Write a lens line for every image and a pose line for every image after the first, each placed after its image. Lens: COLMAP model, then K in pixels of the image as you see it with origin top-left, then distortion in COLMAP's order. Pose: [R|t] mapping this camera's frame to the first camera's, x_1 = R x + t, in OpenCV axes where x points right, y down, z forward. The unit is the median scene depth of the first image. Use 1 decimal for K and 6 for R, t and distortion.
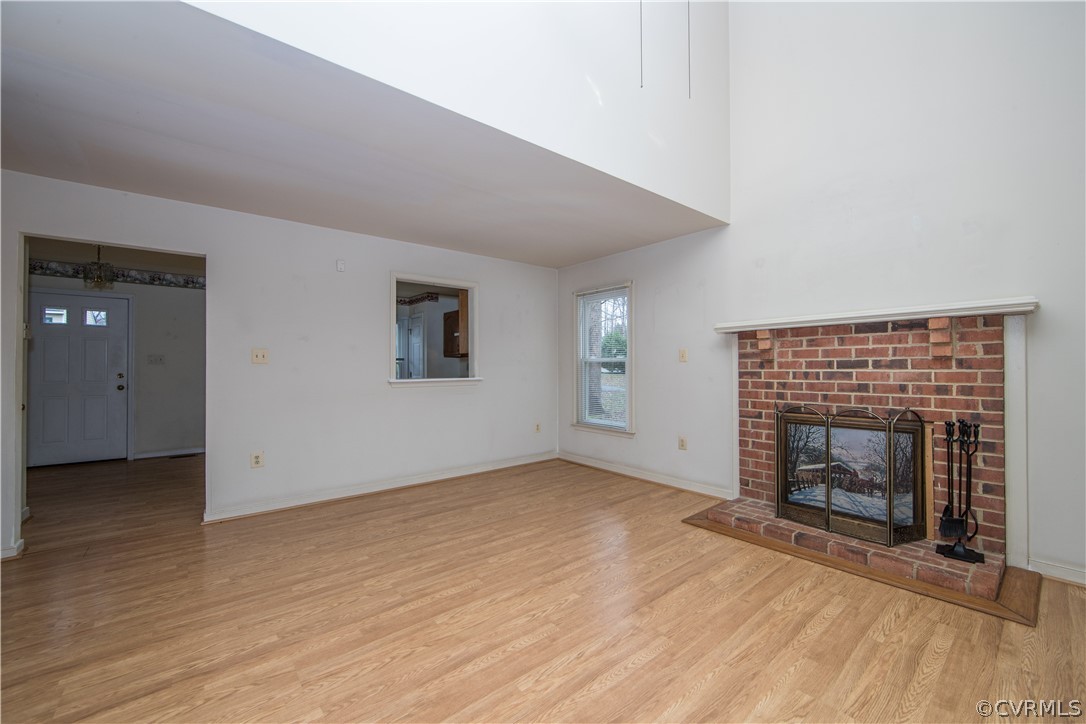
lens RADIAL K [[428.4, 0, 543.0], [0, 428.4, 362.0], [0, 0, 1]] dist [-0.008957, 0.000208]
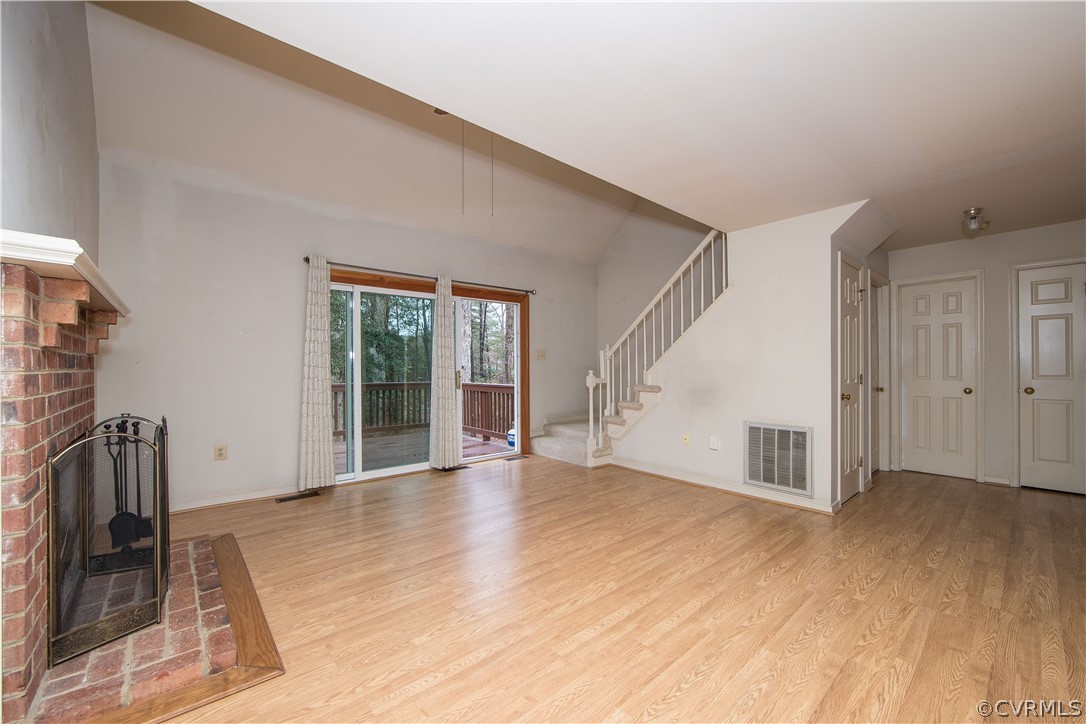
lens RADIAL K [[433.7, 0, 542.6], [0, 433.7, 359.7], [0, 0, 1]] dist [-0.009109, 0.000351]
pose [[-0.999654, 0.005901, -0.025630, 0.037801], [0.006741, 0.999439, -0.032814, 0.029685], [0.025422, -0.032976, -0.999133, 1.667641]]
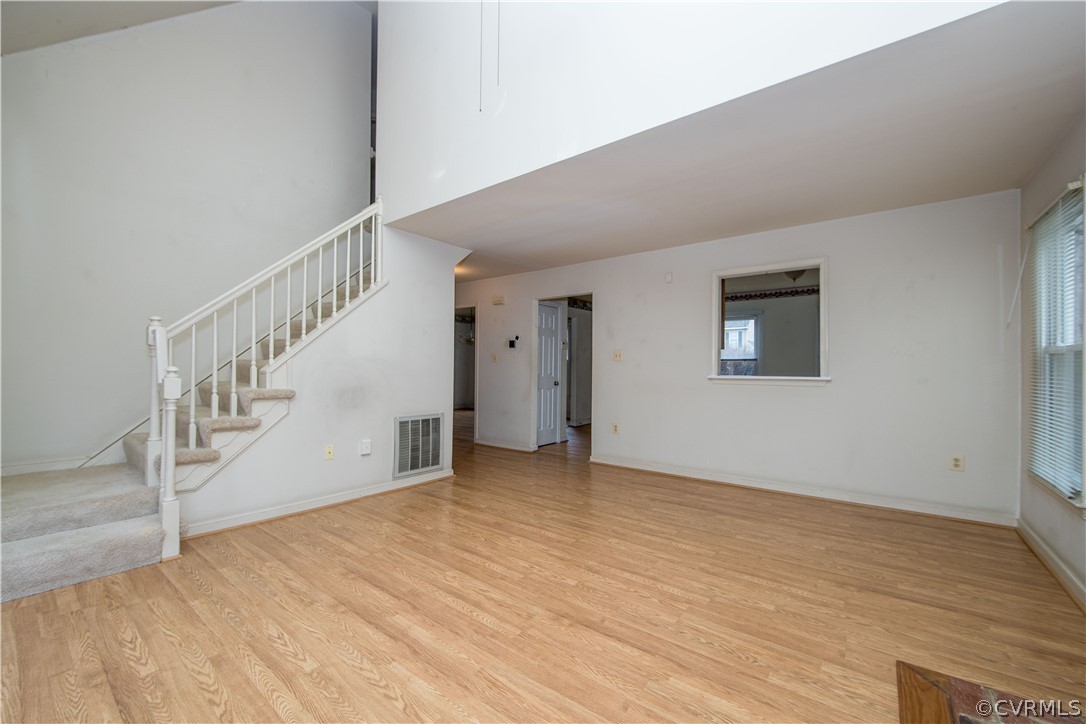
lens RADIAL K [[429.5, 0, 552.2], [0, 429.5, 373.9], [0, 0, 1]] dist [-0.017437, 0.005425]
pose [[0.233463, 0.020059, -0.972159, 0.782836], [0.005529, 0.999744, 0.021956, 0.016339], [0.972350, -0.010501, 0.233292, 0.531788]]
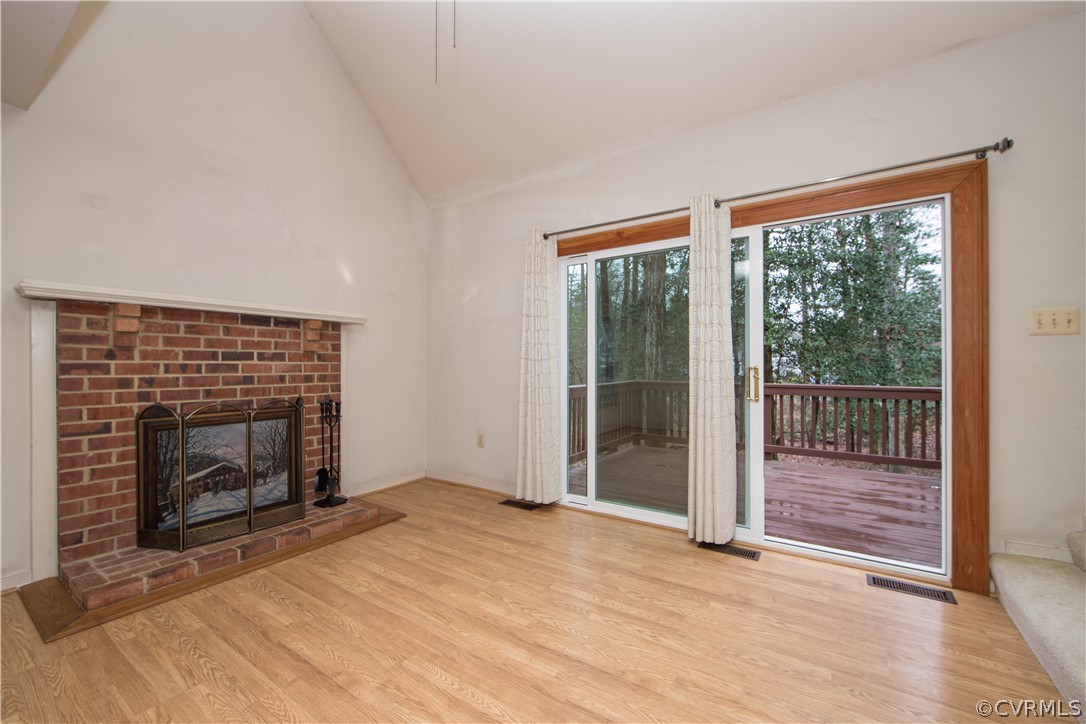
lens RADIAL K [[434.4, 0, 547.3], [0, 434.4, 364.0], [0, 0, 1]] dist [-0.007400, 0.000741]
pose [[-0.287918, 0.007344, 0.957627, -0.408955], [-0.012827, 0.999851, -0.011525, 0.025652], [-0.957569, -0.015601, -0.287781, 0.616379]]
